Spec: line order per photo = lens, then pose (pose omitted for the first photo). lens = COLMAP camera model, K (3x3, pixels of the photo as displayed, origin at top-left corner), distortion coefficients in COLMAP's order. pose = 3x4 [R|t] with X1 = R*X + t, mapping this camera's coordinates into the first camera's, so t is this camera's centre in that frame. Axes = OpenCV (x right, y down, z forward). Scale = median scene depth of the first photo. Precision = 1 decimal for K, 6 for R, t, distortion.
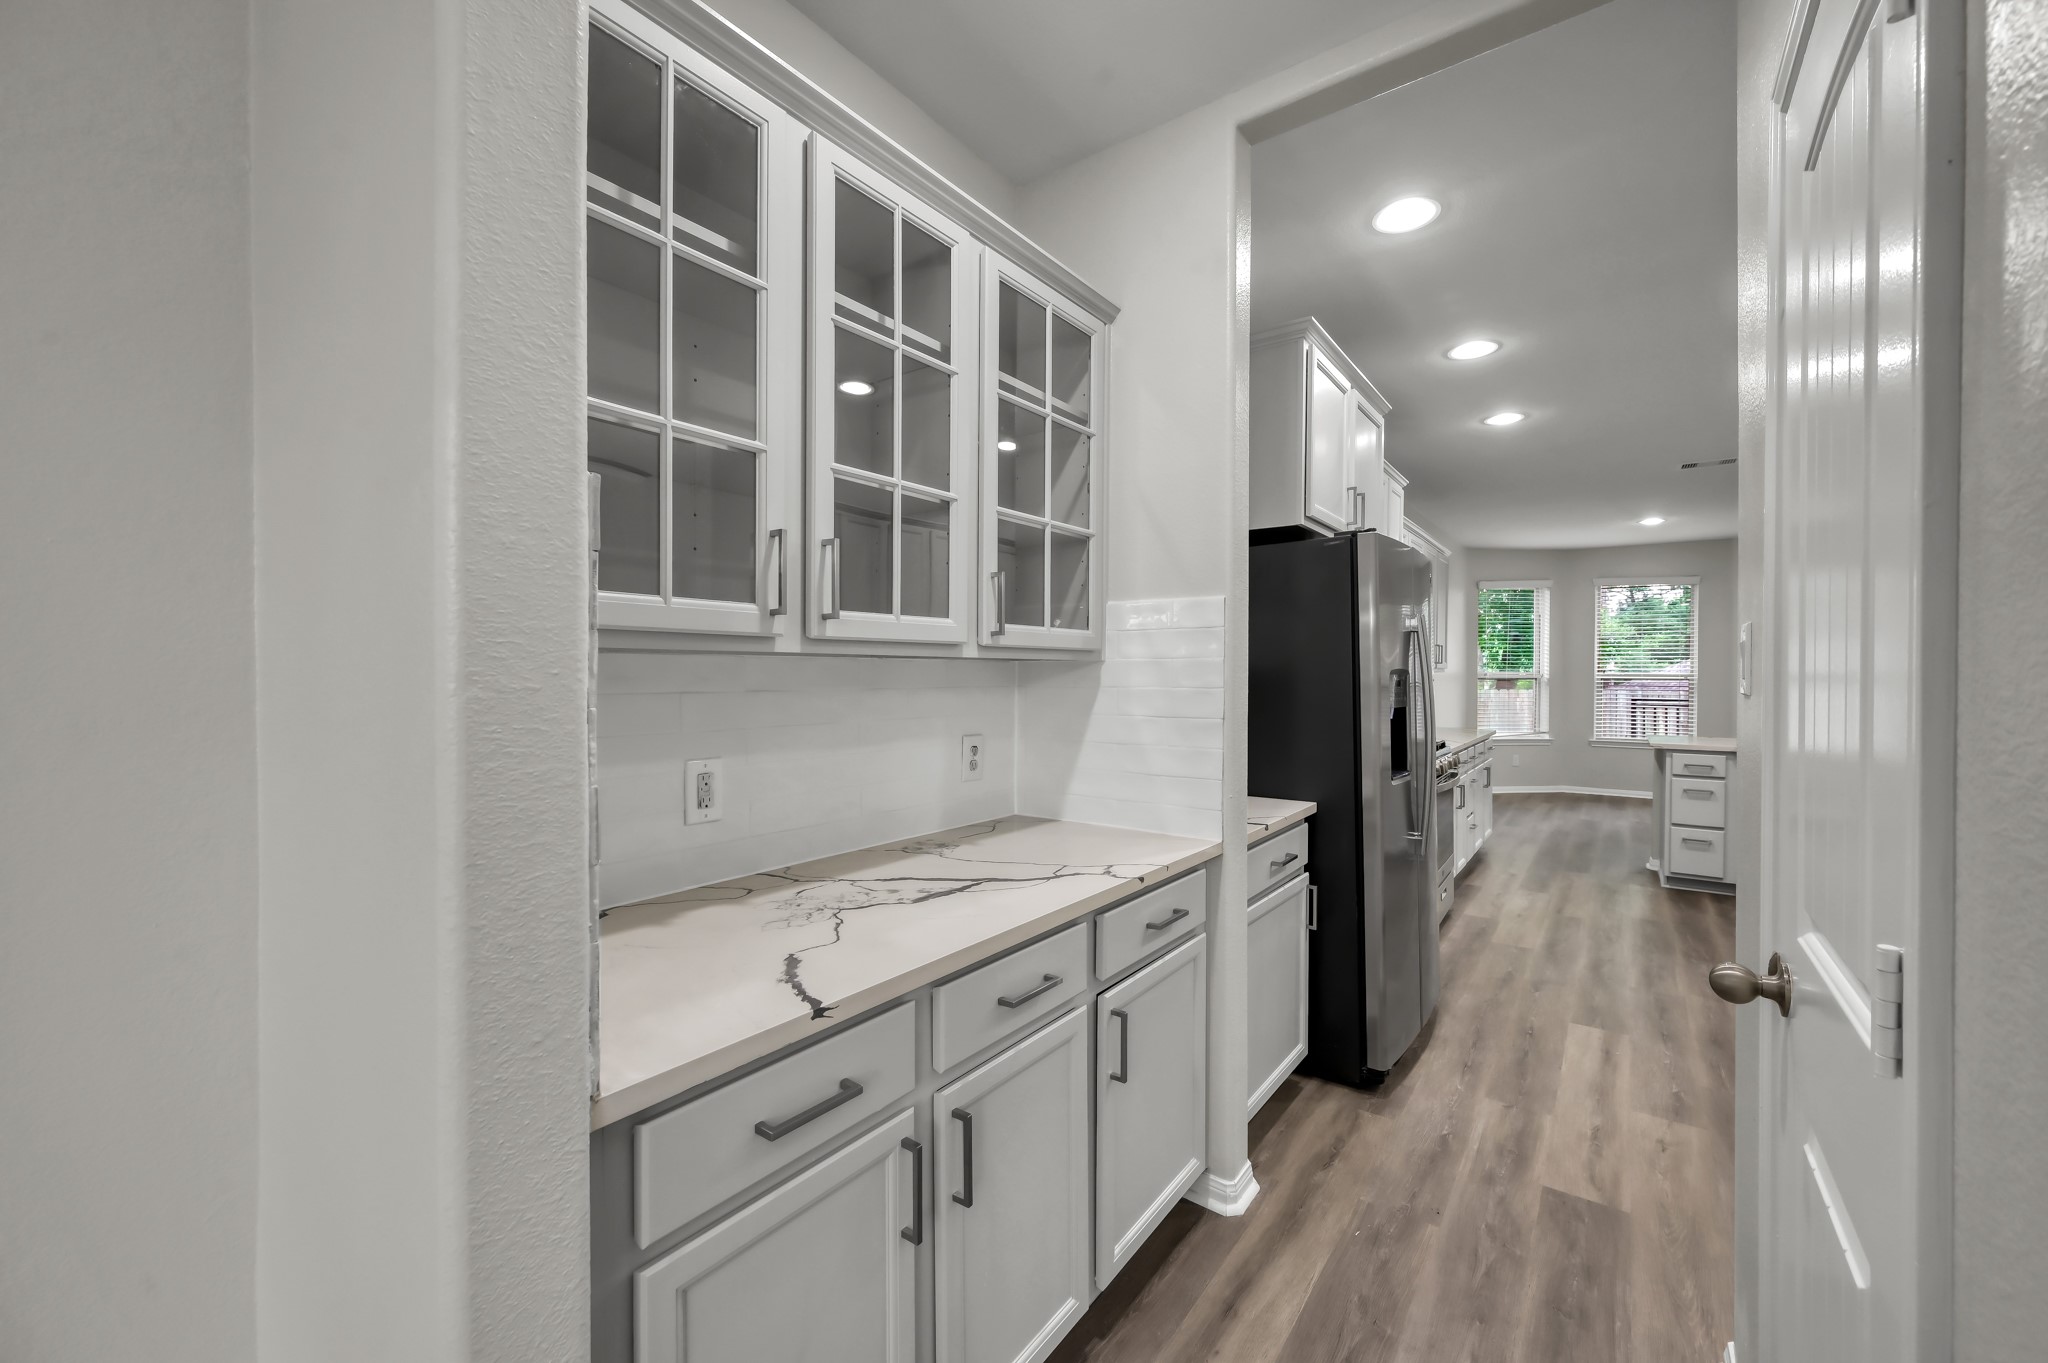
lens RADIAL K [[817.3, 0, 1020.9], [0, 817.3, 682.2], [0, 0, 1]] dist [-0.001074, -0.000029]
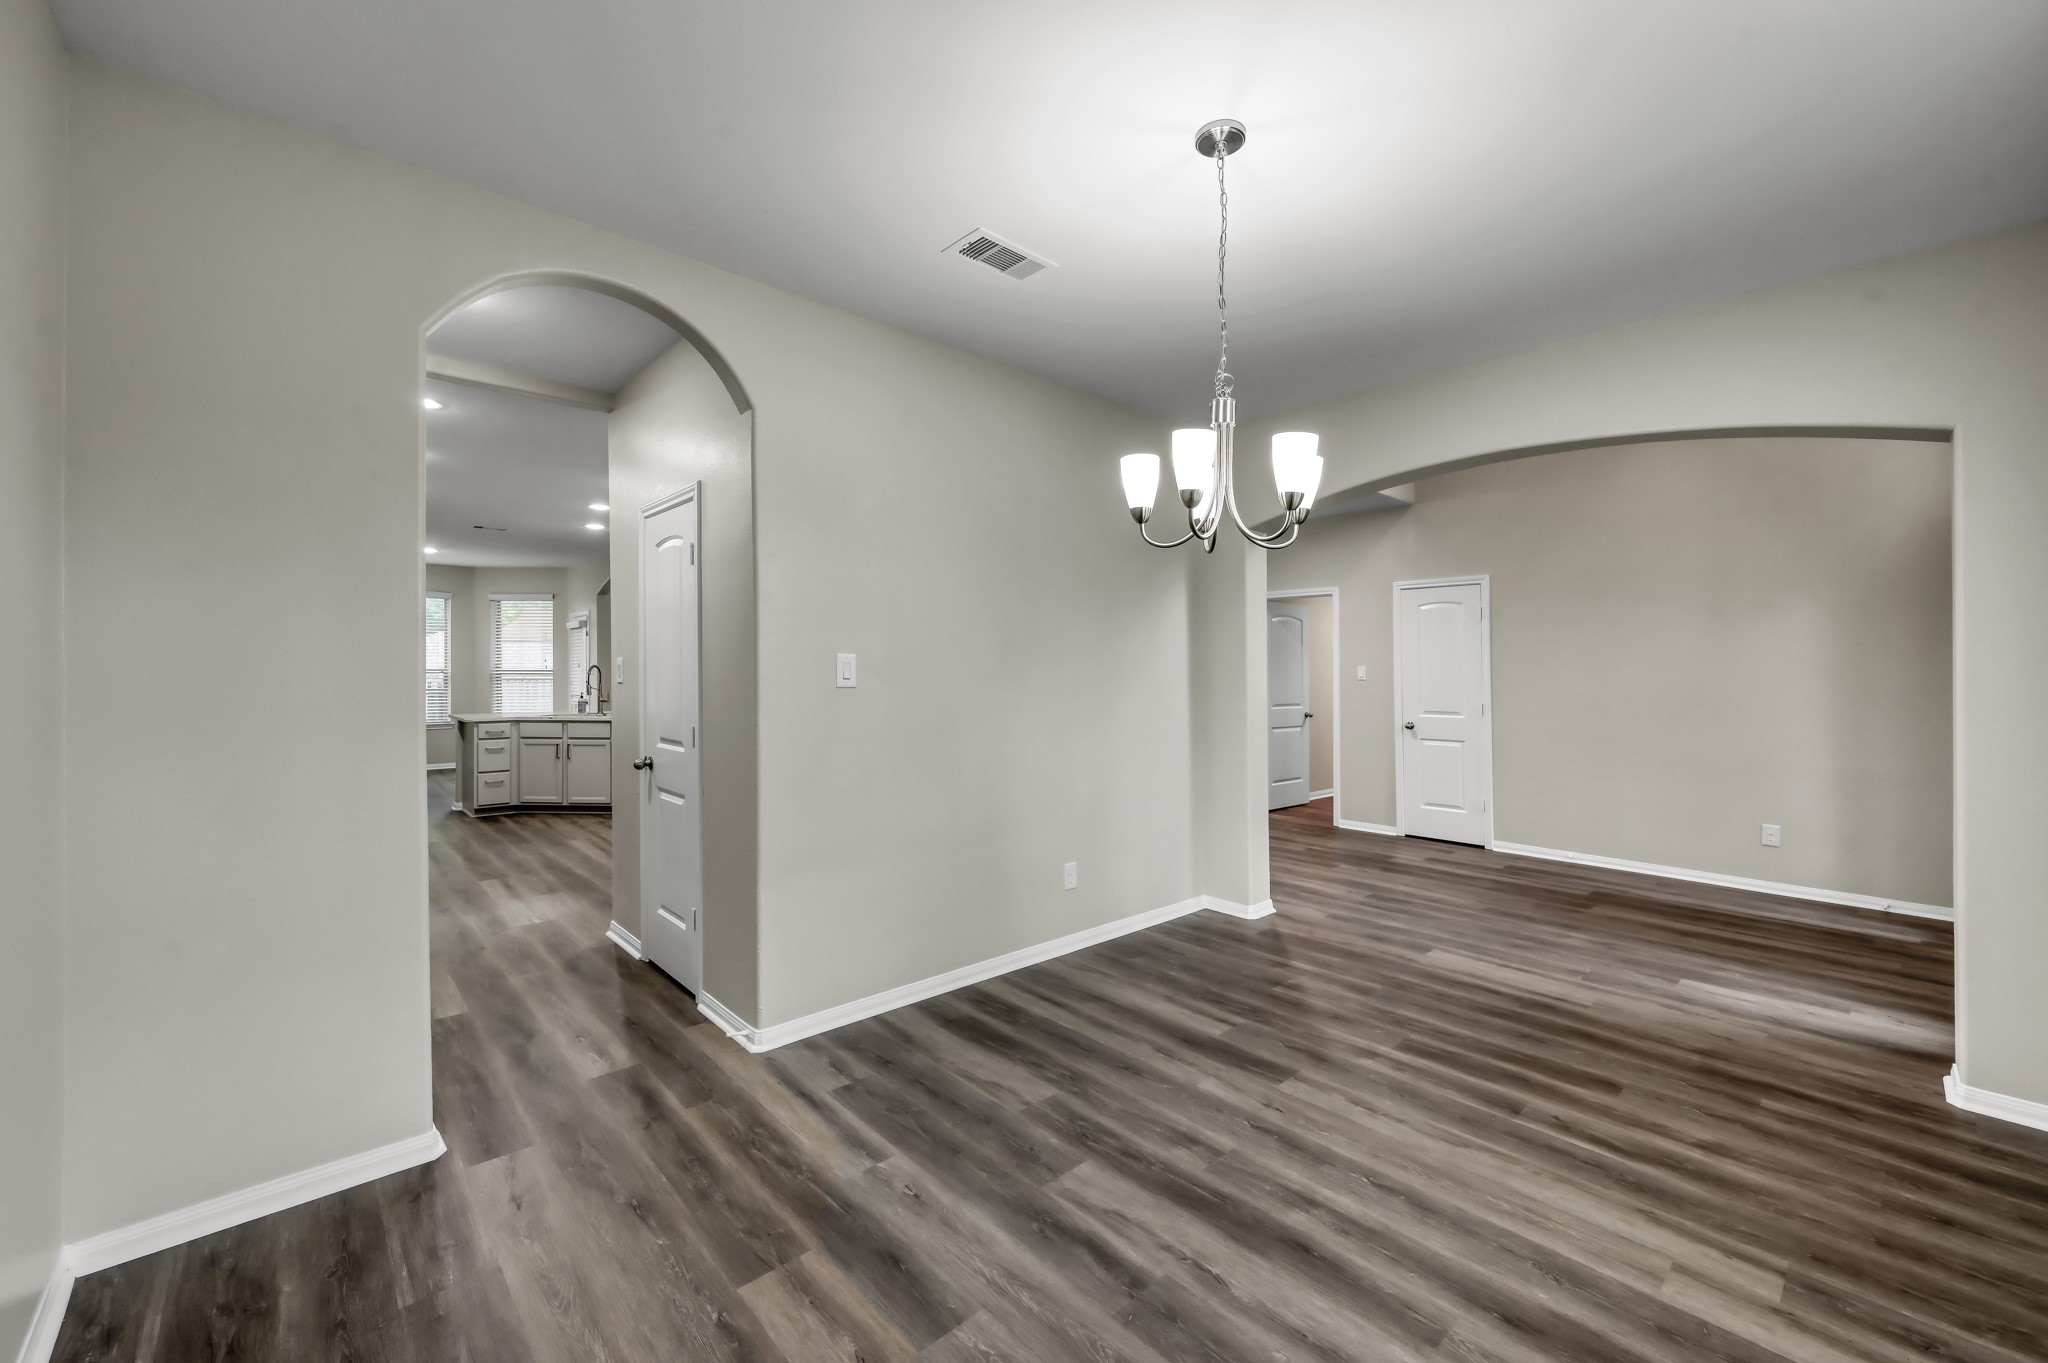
lens RADIAL K [[817.3, 0, 1023.0], [0, 817.3, 671.2], [0, 0, 1]] dist [-0.001074, -0.000029]
pose [[0.208130, -0.009258, 0.978057, -0.442299], [0.011376, 0.999910, 0.007044, -0.008668], [-0.978035, 0.009660, 0.208217, -0.271573]]
